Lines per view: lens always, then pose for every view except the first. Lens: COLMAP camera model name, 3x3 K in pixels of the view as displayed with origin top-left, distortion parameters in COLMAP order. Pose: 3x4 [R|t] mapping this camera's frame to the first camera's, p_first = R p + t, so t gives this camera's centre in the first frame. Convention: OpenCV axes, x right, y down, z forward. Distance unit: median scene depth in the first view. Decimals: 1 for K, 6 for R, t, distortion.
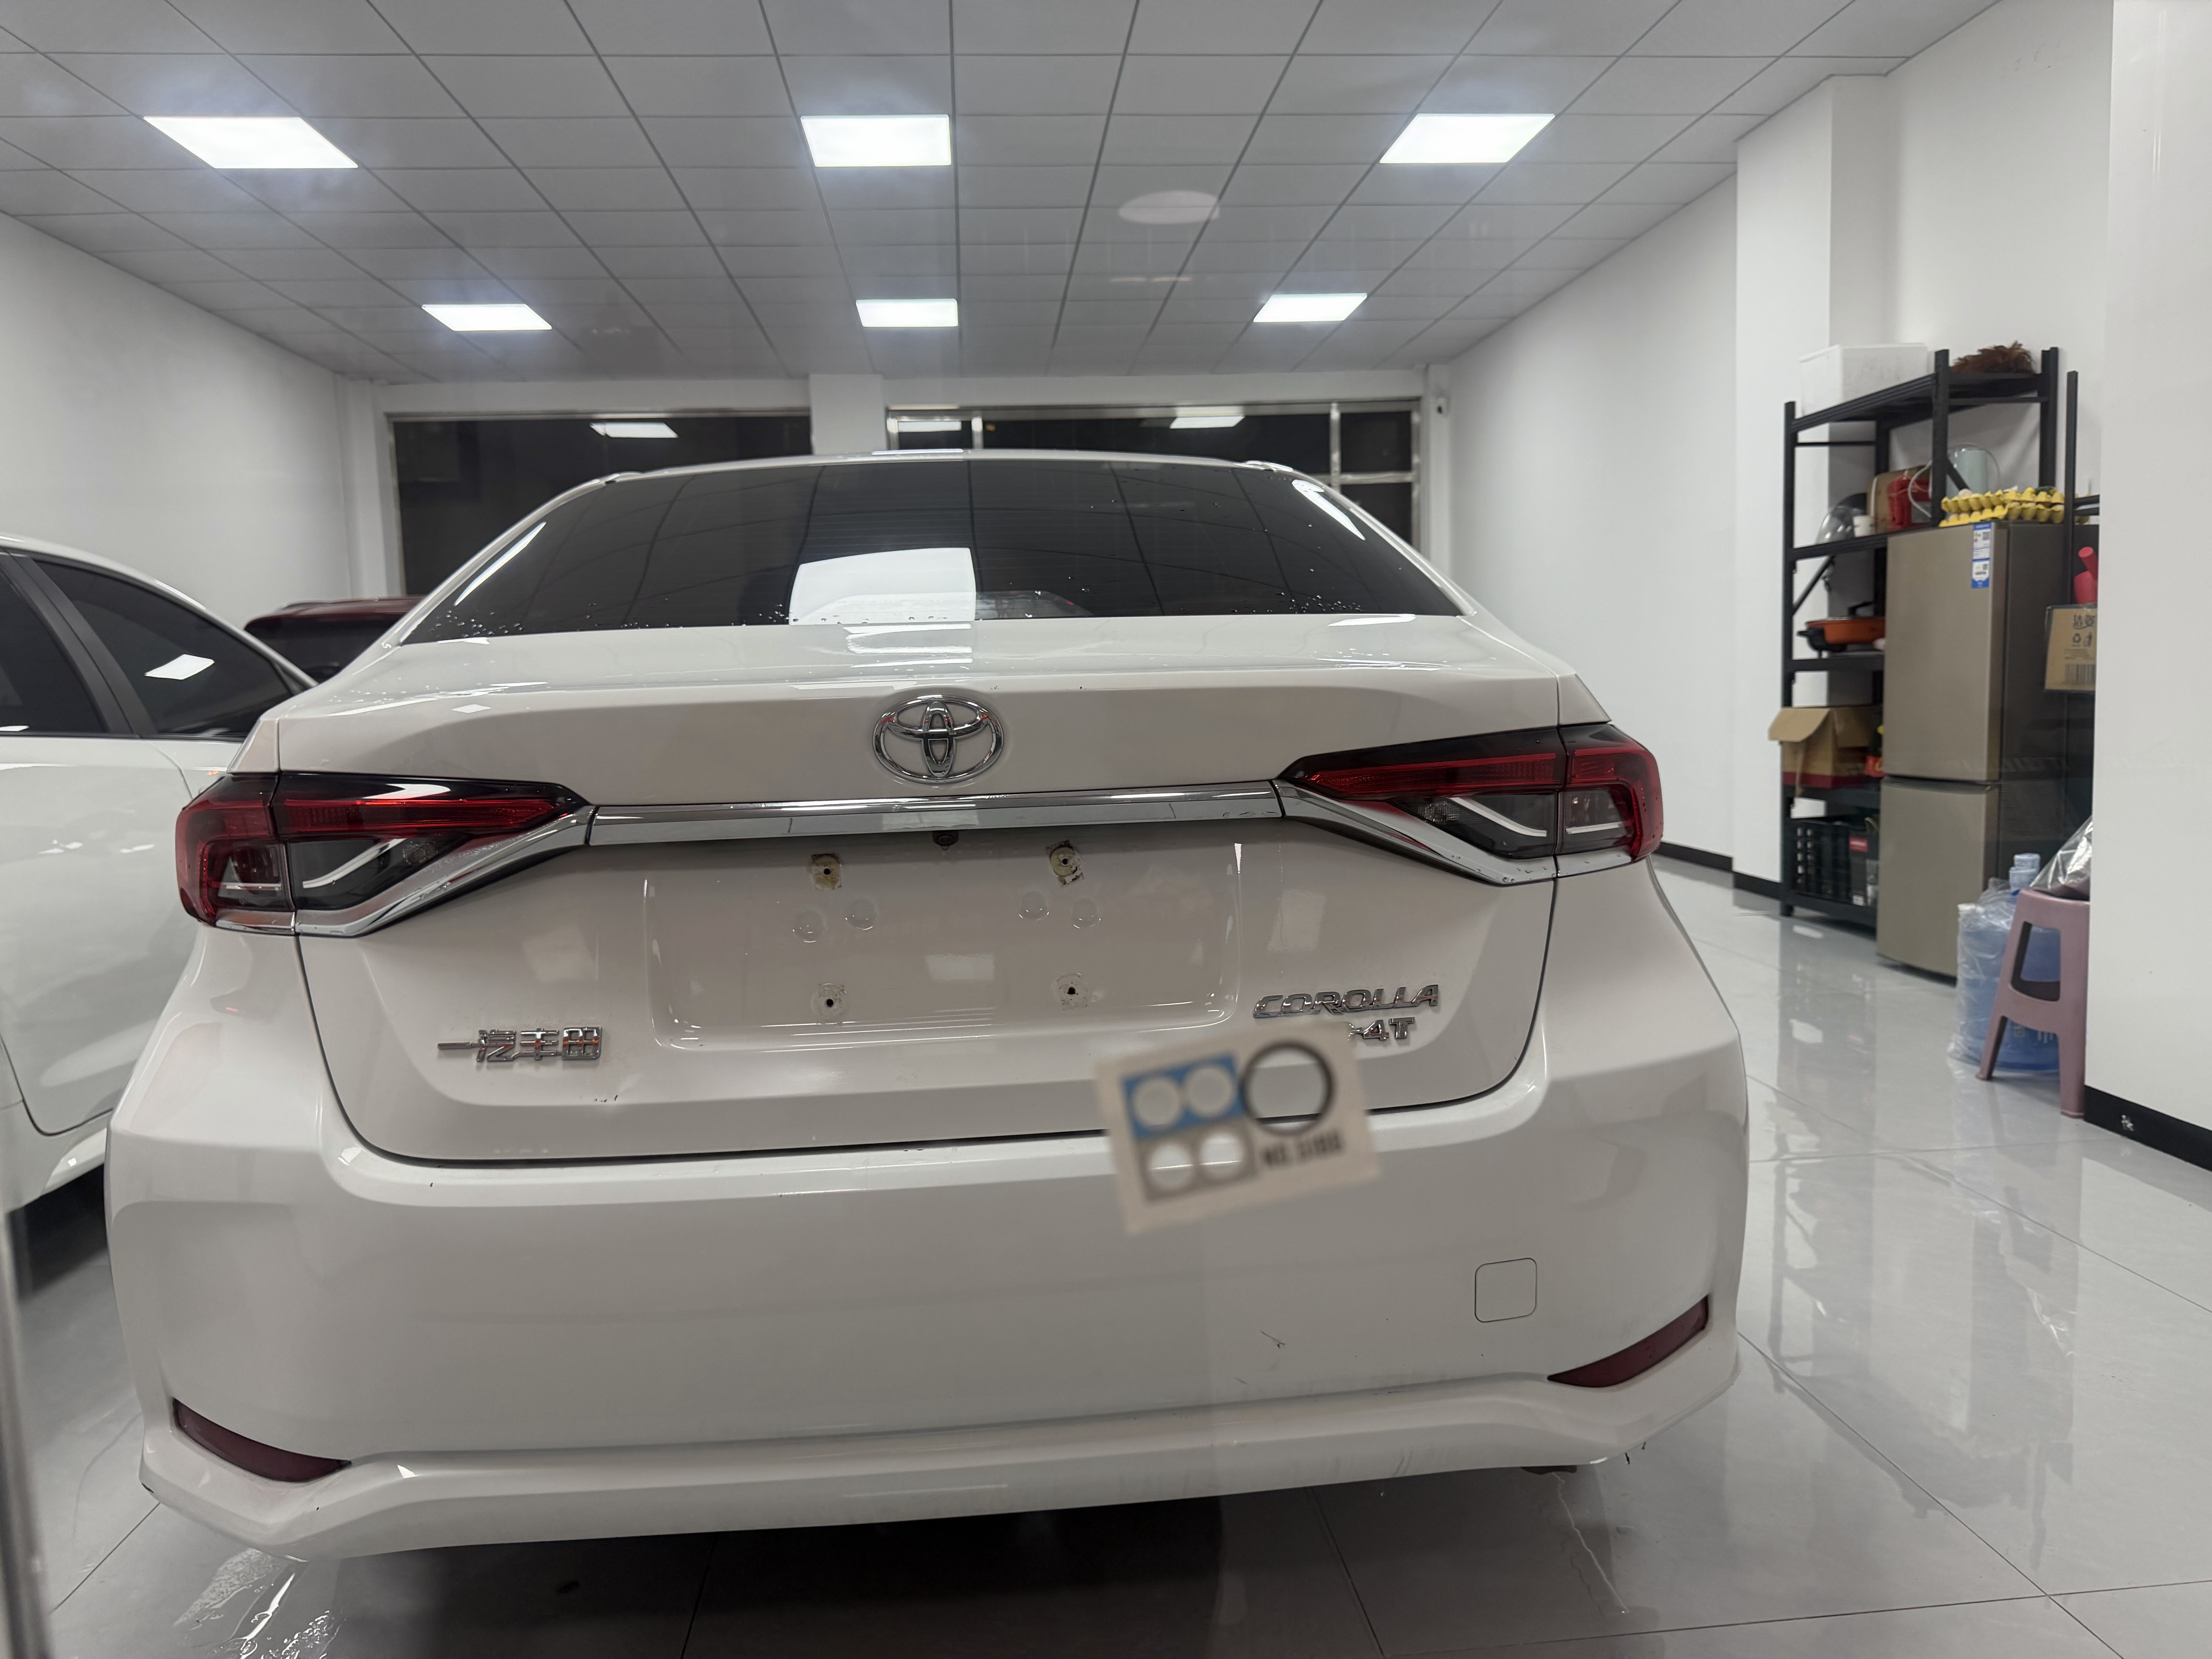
lens RADIAL K [[1578.9, 0, 1104.6], [0, 1578.9, 831.2], [0, 0, 1]] dist [0.012992, -0.015845]
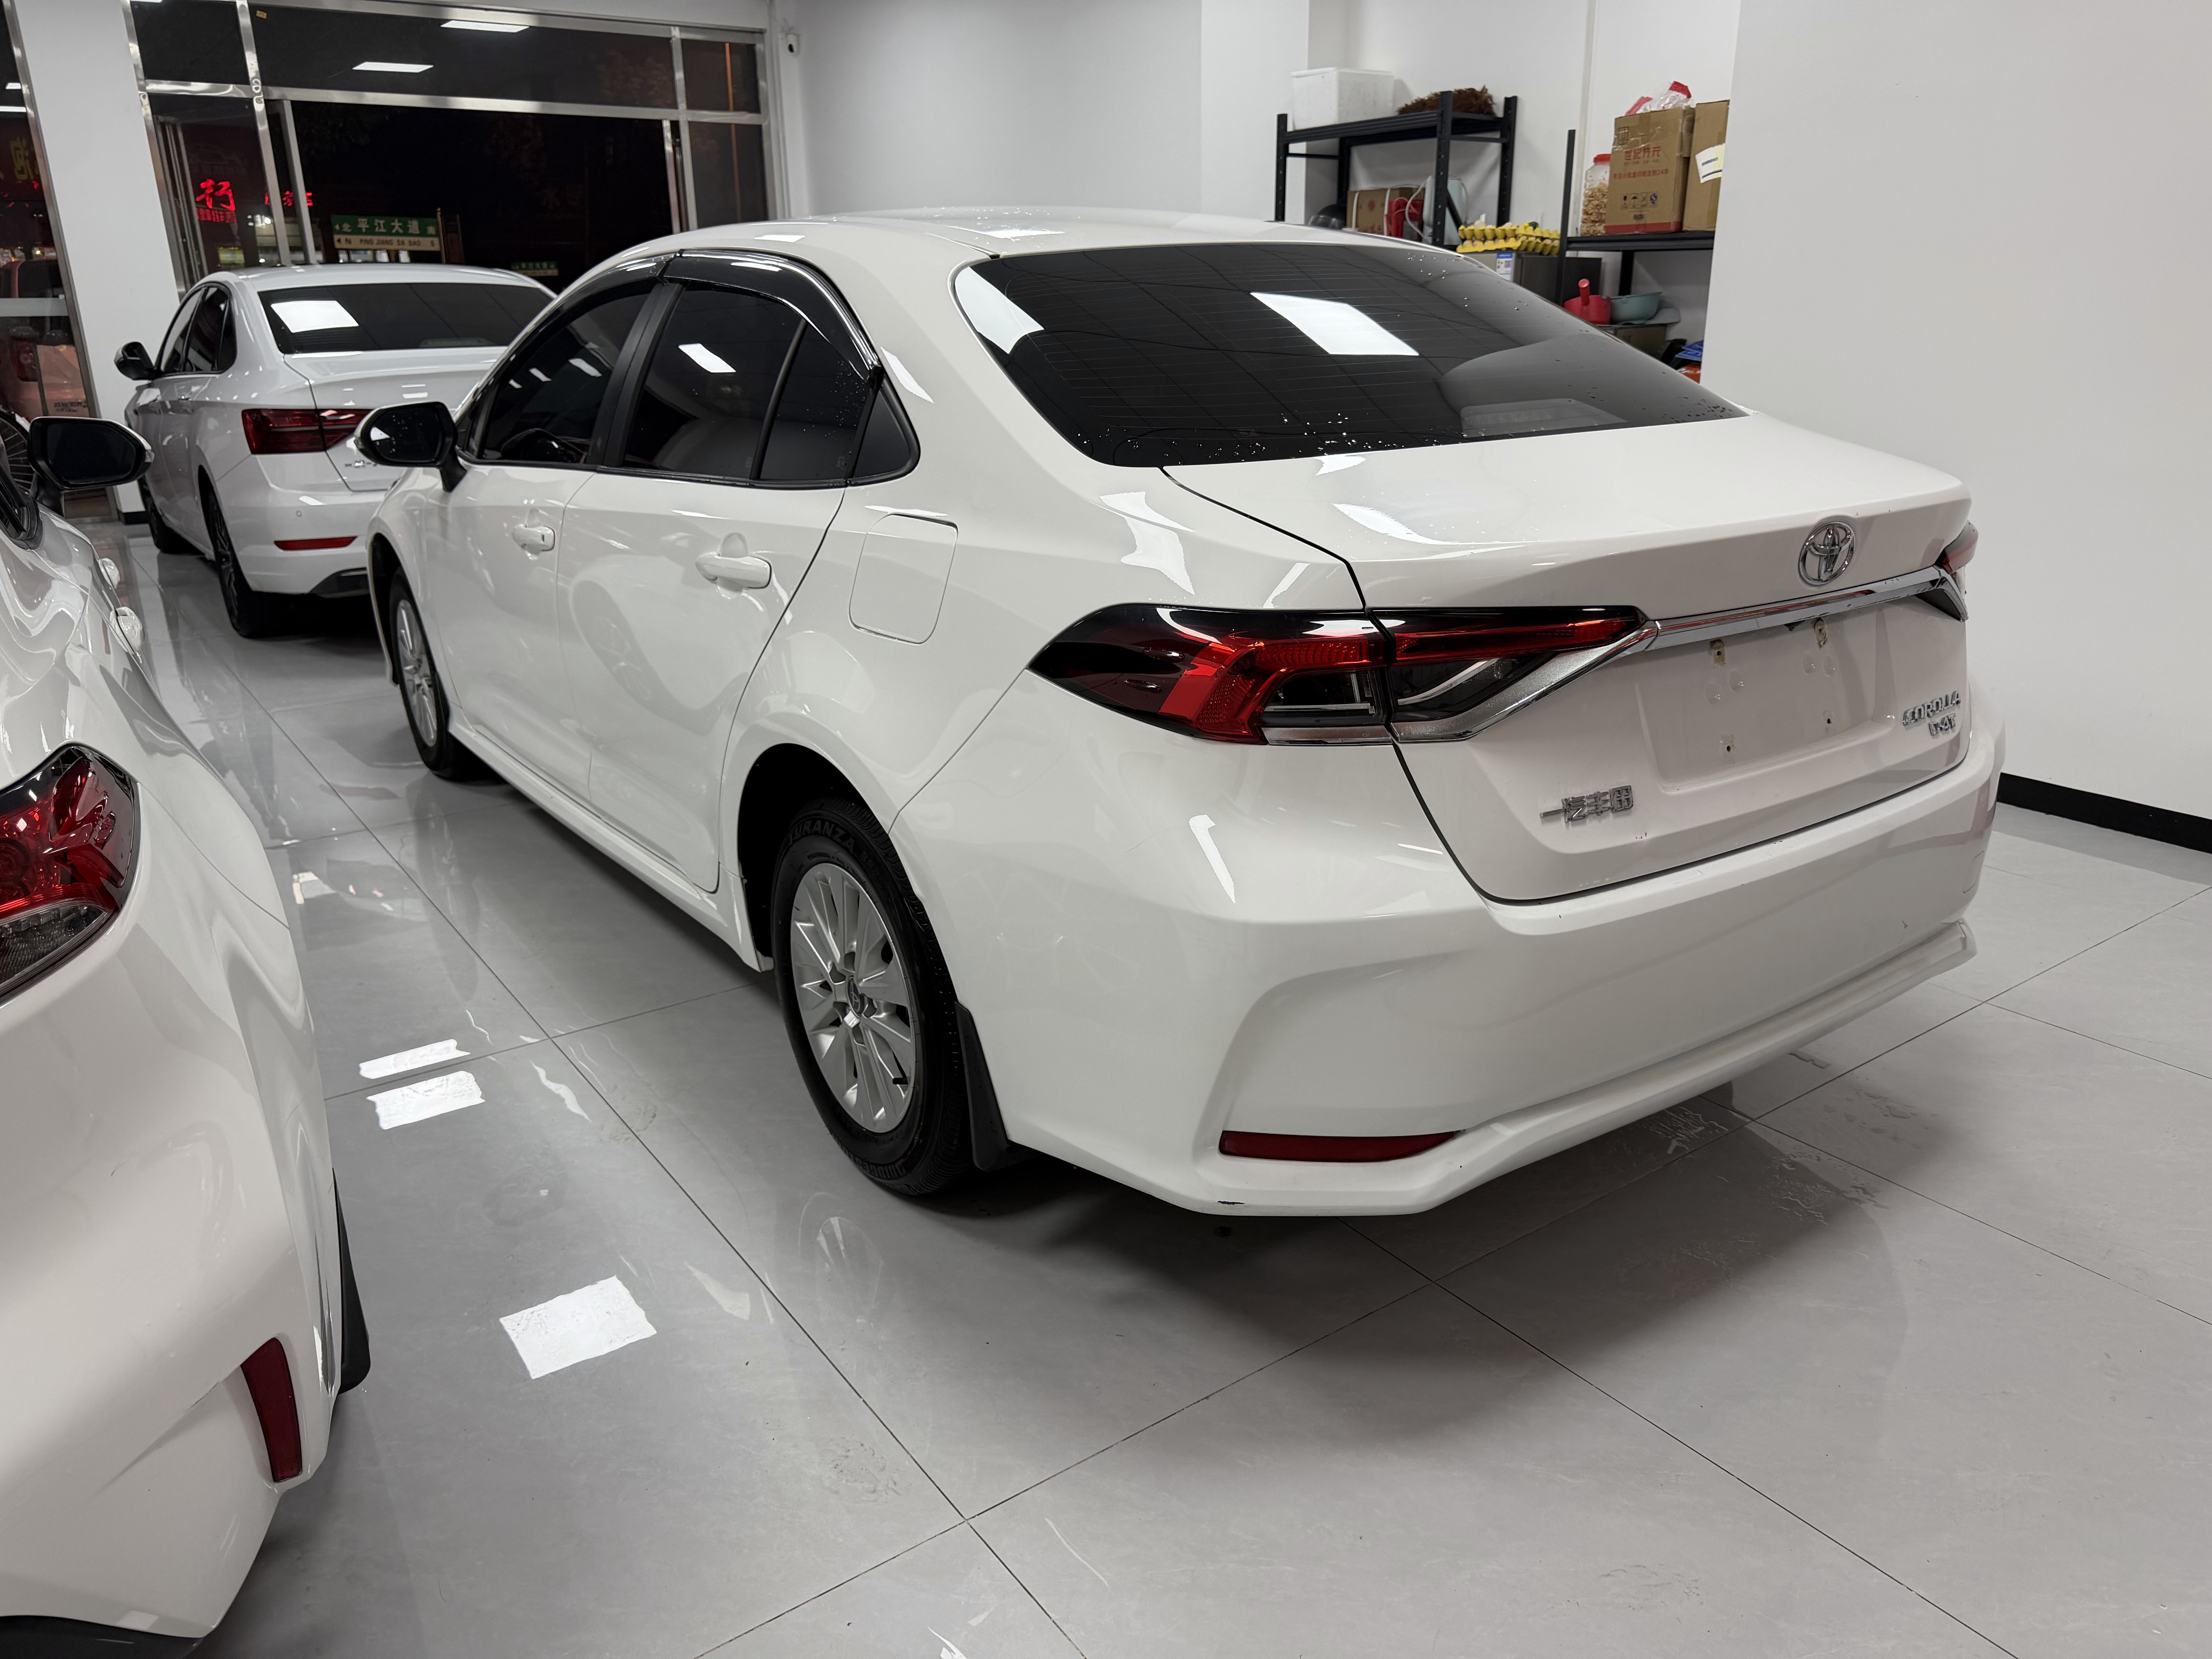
lens RADIAL K [[1578.9, 0, 1101.1], [0, 1578.9, 829.5], [0, 0, 1]] dist [0.012992, -0.015845]
pose [[0.862564, -0.140552, 0.486034, -0.347412], [0.030459, 0.973323, 0.227410, -0.040253], [-0.505031, -0.181351, 0.843834, 0.022237]]
